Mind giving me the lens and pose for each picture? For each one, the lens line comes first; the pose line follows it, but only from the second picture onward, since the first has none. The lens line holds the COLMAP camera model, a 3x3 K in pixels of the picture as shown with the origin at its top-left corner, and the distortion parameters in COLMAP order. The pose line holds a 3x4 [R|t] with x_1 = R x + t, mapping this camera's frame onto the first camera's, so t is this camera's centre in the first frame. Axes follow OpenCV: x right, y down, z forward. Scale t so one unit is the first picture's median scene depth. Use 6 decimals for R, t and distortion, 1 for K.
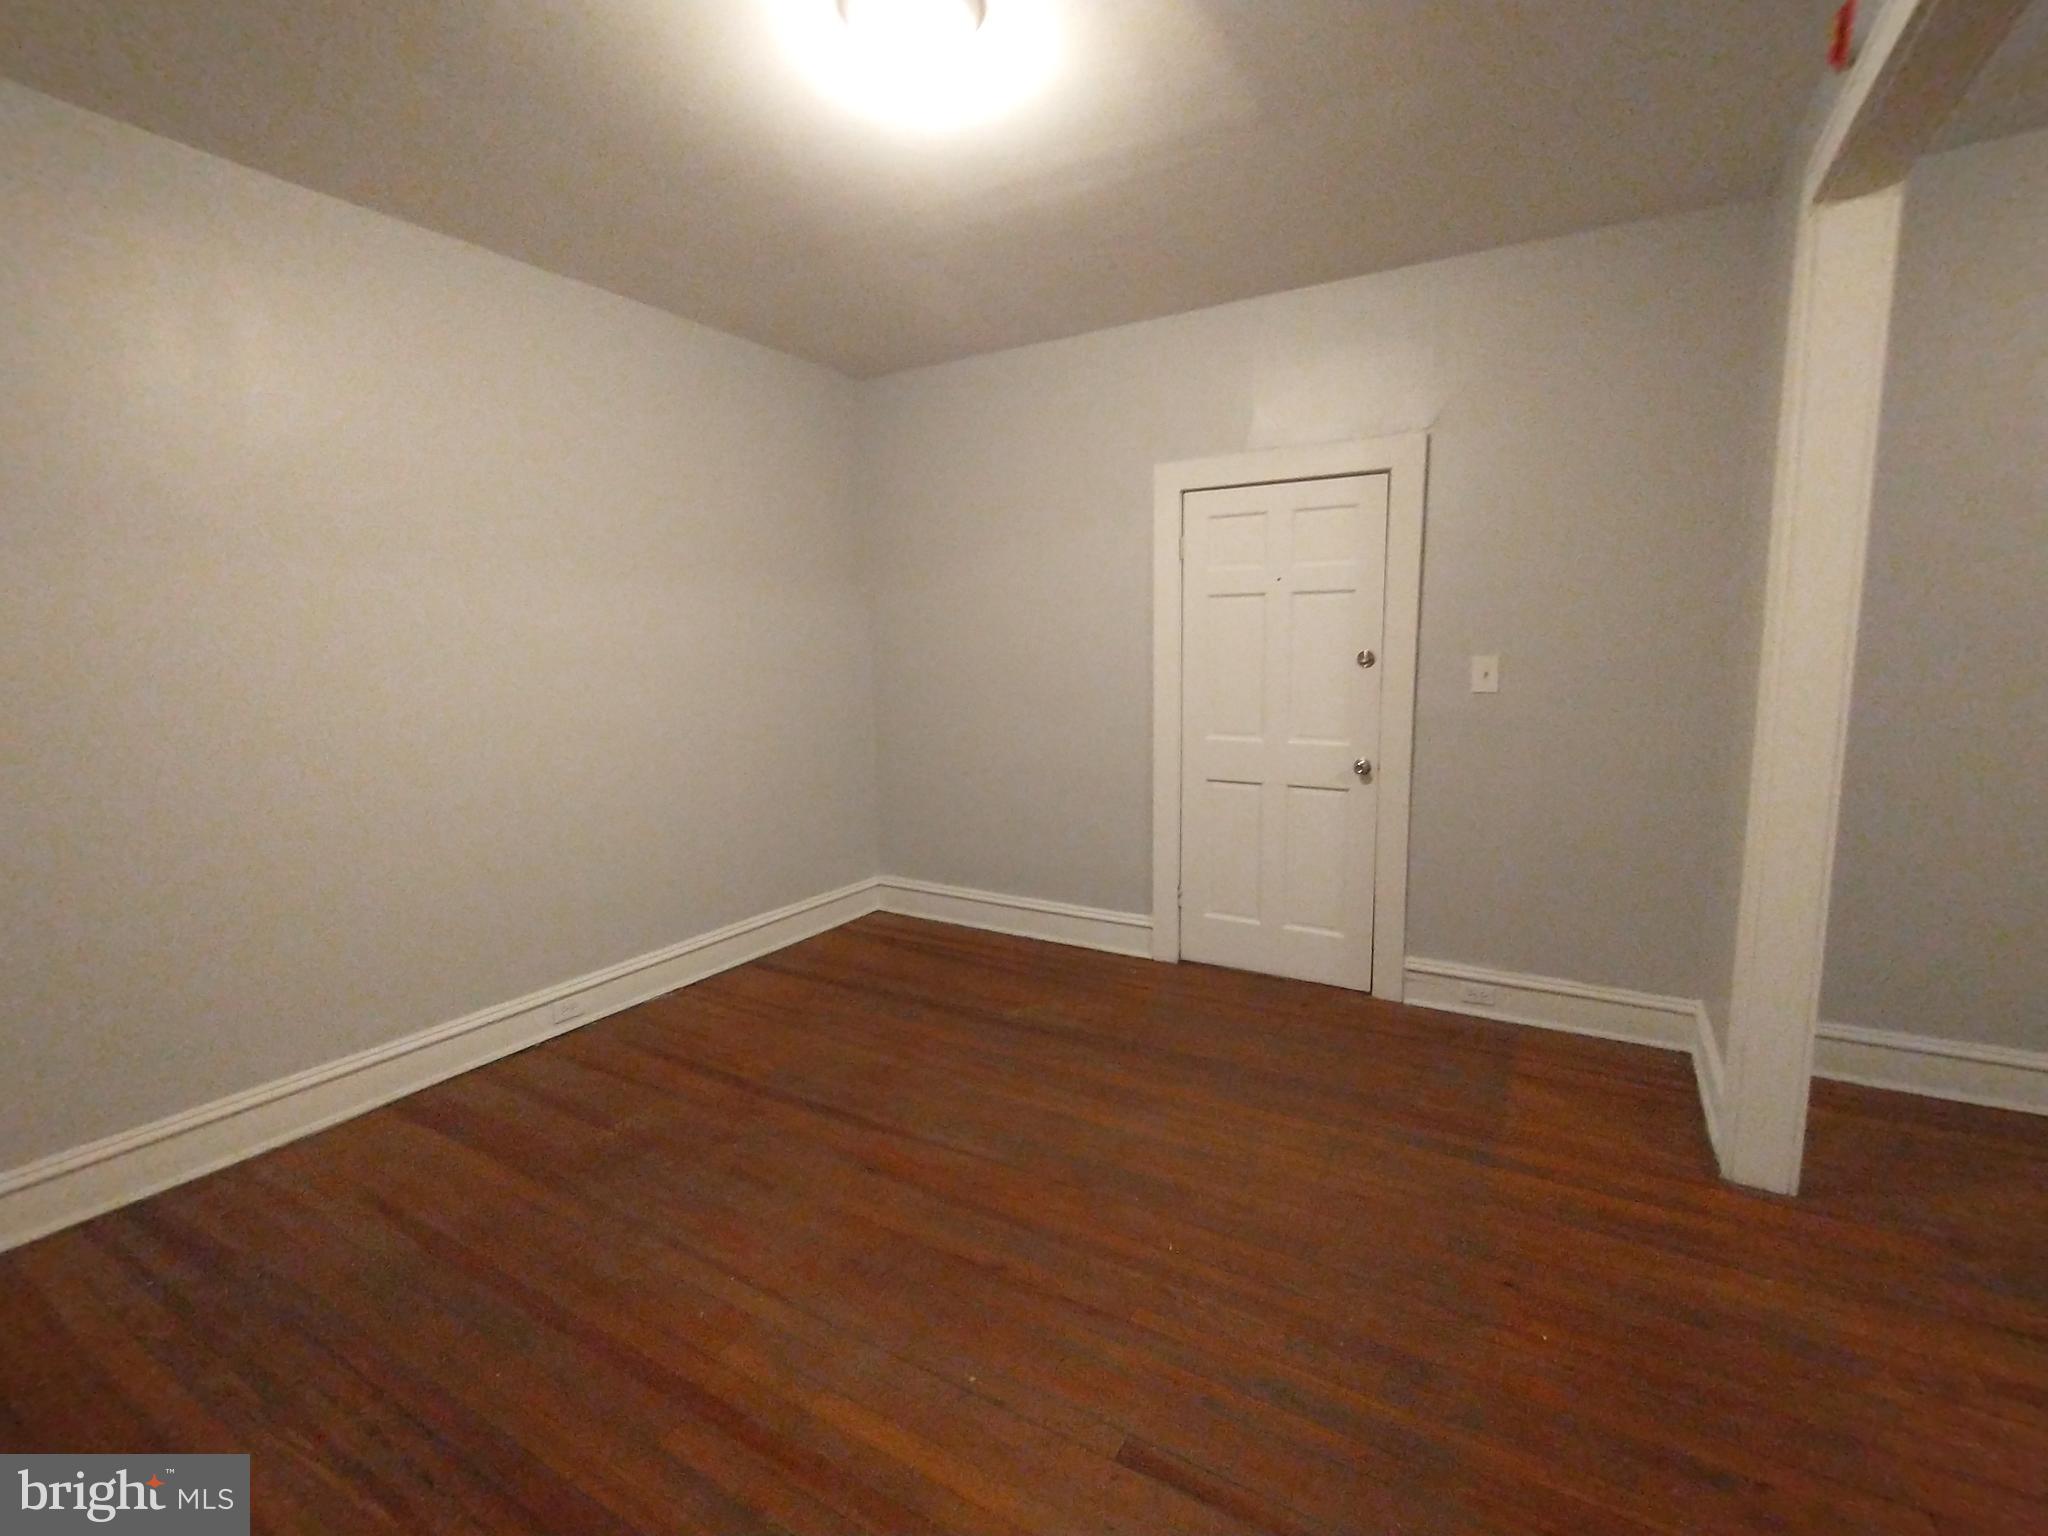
lens RADIAL K [[925.7, 0, 1023.9], [0, 925.7, 756.7], [0, 0, 1]] dist [-0.003919, 0.005770]
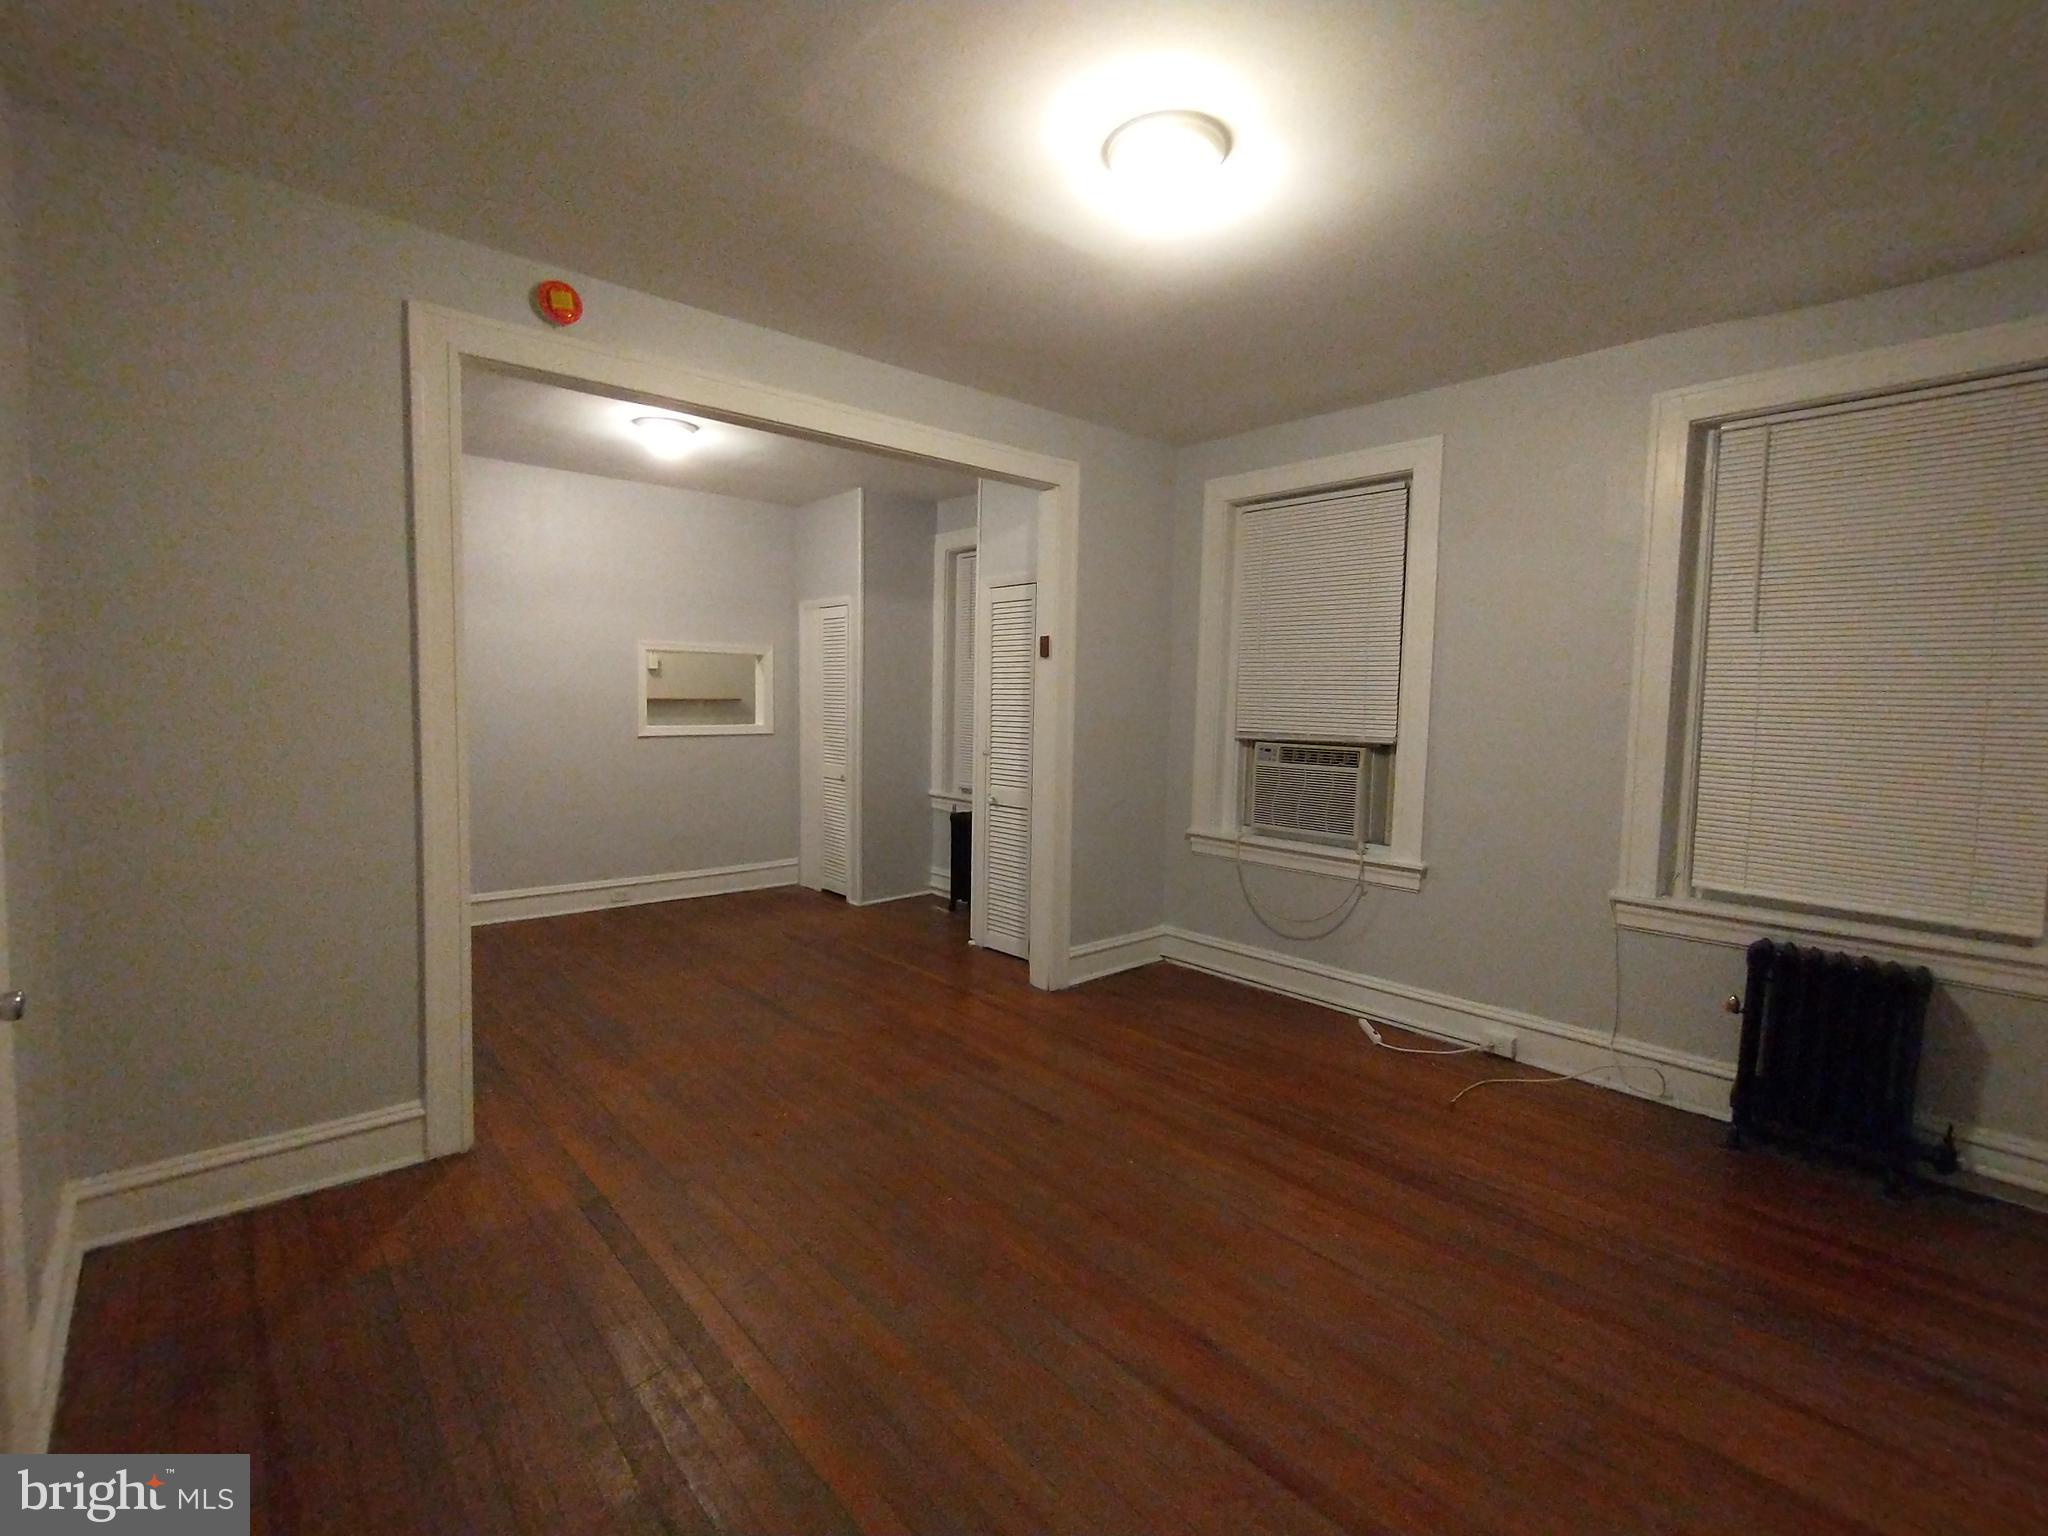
lens RADIAL K [[925.7, 0, 1023.9], [0, 925.7, 756.7], [0, 0, 1]] dist [-0.003919, 0.005770]
pose [[-0.952404, -0.030344, 0.303325, -0.171489], [0.026039, 0.983299, 0.180127, -0.153773], [-0.303725, 0.179452, -0.935707, 1.219087]]
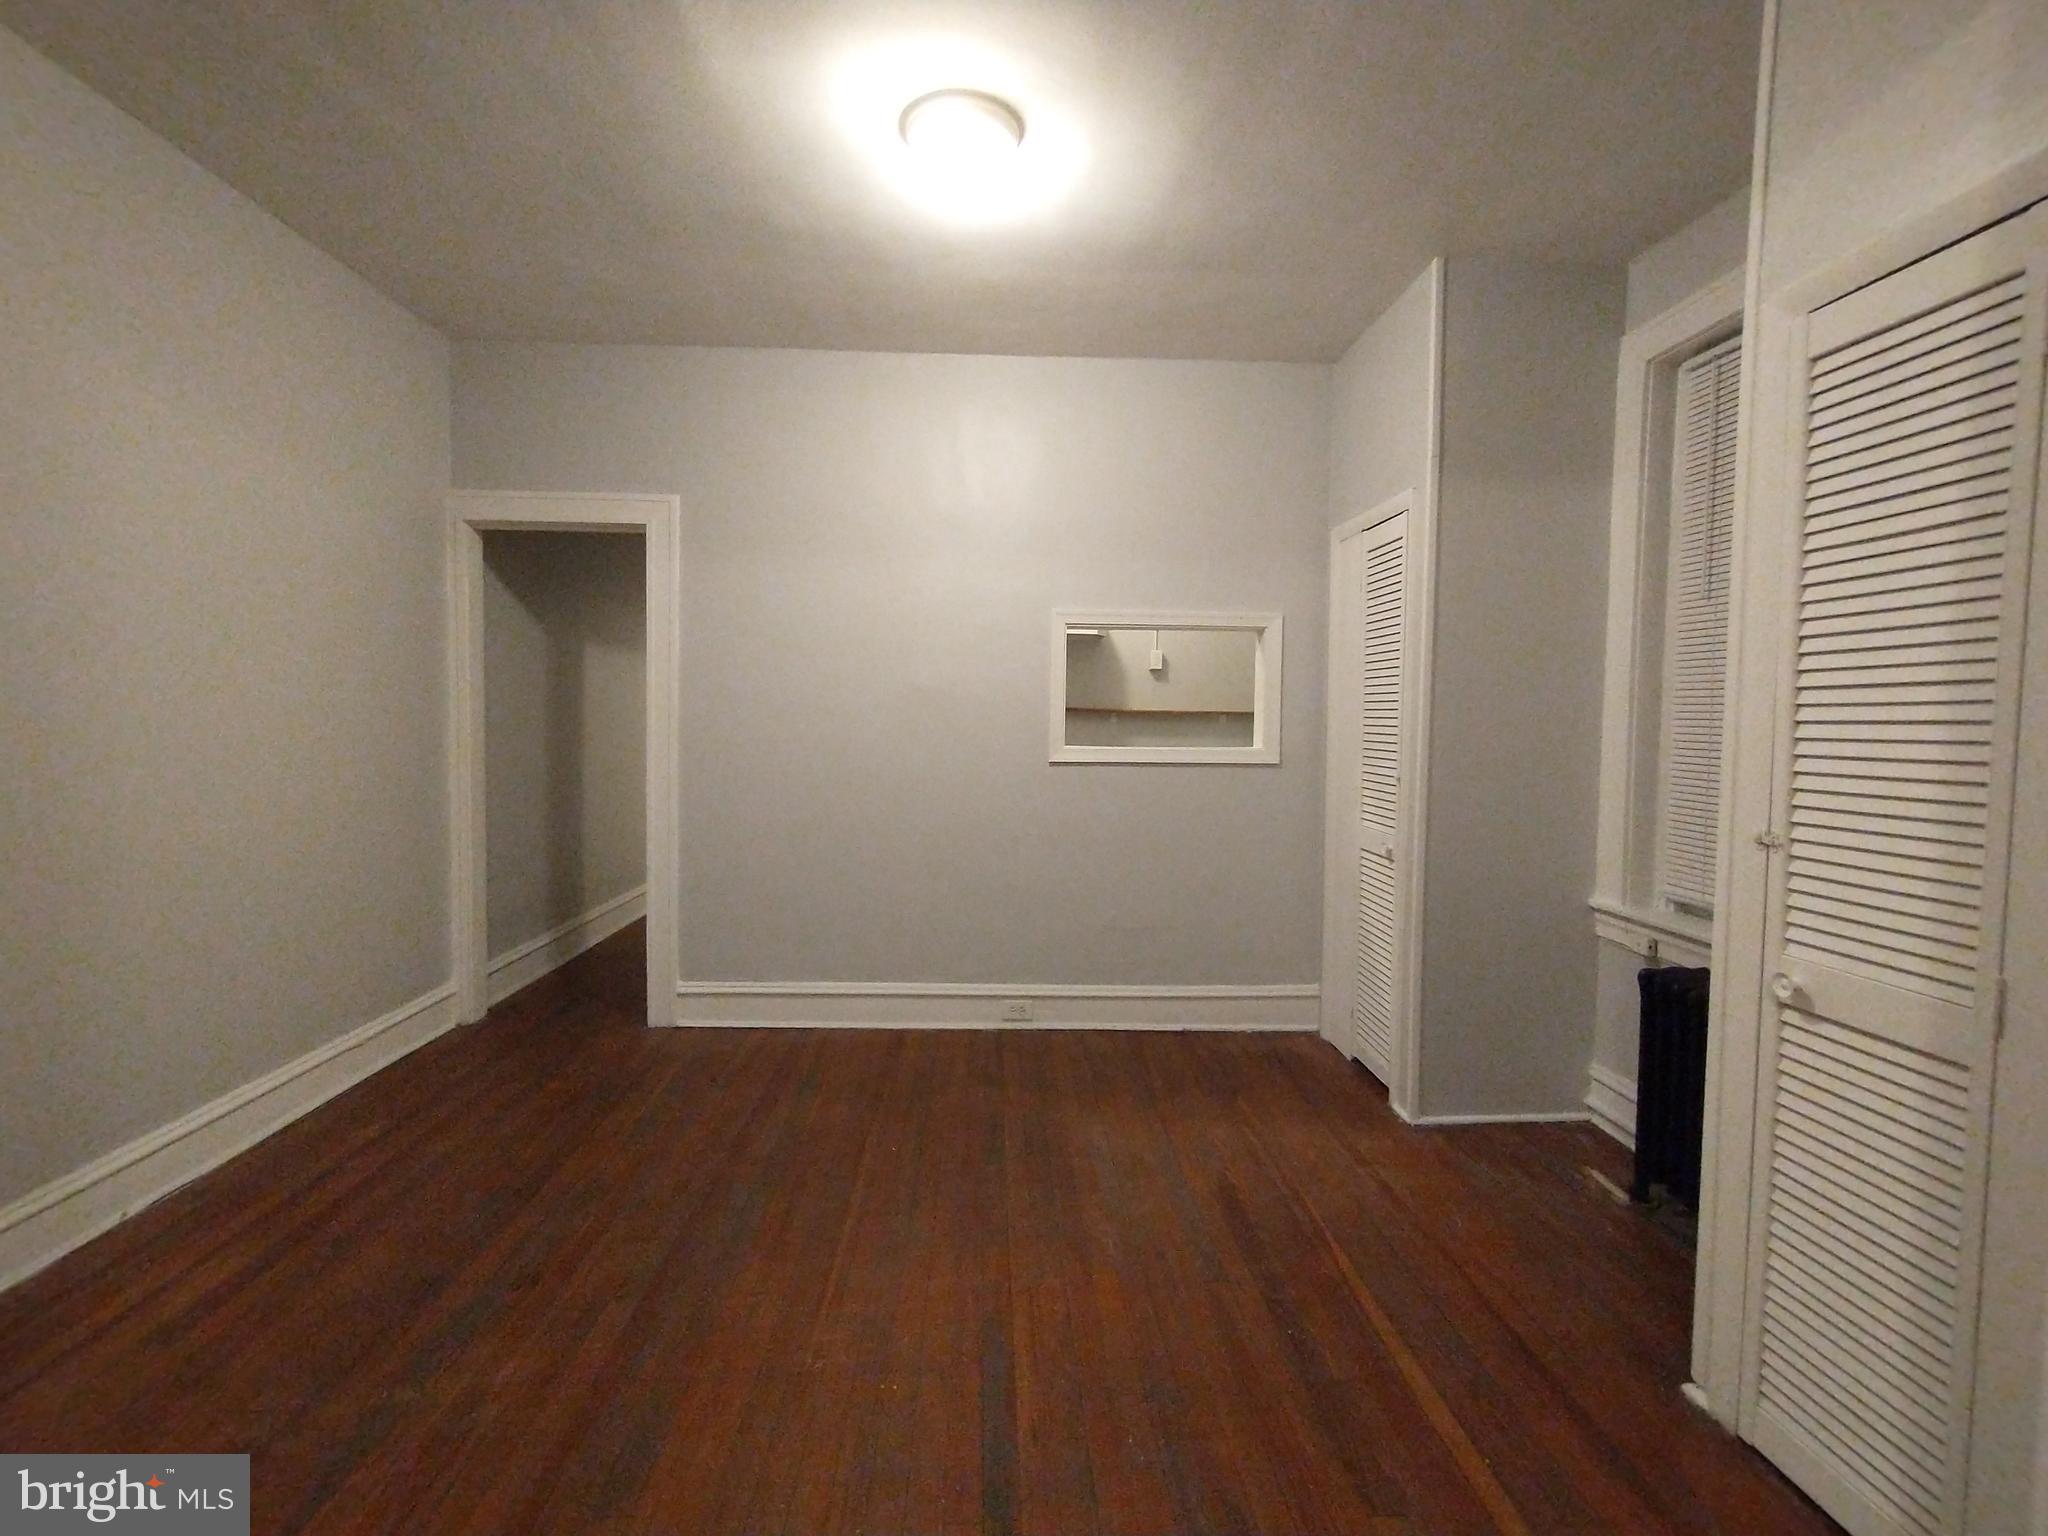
lens RADIAL K [[925.7, 0, 1023.9], [0, 925.7, 756.7], [0, 0, 1]] dist [-0.003919, 0.005770]
pose [[-0.540952, -0.037972, 0.840196, 0.135117], [0.093468, 0.990078, 0.104924, -0.025036], [-0.835844, 0.135290, -0.532036, 0.440031]]
